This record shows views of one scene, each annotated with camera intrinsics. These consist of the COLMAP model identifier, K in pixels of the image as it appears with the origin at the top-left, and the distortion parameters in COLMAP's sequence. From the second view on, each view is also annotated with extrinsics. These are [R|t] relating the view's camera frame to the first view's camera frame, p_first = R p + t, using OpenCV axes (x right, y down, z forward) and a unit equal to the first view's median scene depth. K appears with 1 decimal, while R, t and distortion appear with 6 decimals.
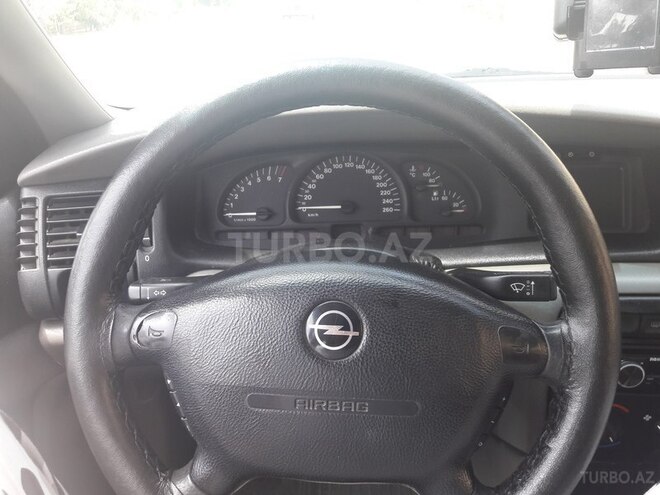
lens RADIAL K [[575.8, 0, 330.0], [0, 575.8, 247.5], [0, 0, 1]] dist [0.235714, -0.621501]
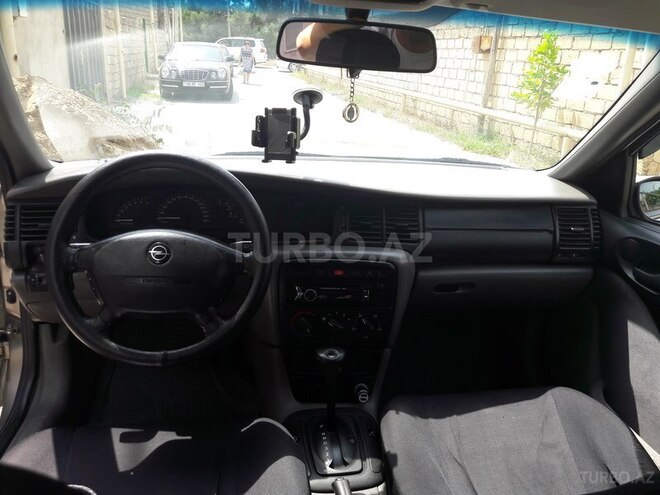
lens RADIAL K [[575.8, 0, 330.0], [0, 575.8, 247.5], [0, 0, 1]] dist [0.235714, -0.621501]
pose [[0.986058, 0.025738, 0.164398, 0.215880], [-0.006885, 0.993430, -0.114232, 0.273041], [-0.166258, 0.111508, 0.979757, -1.083589]]
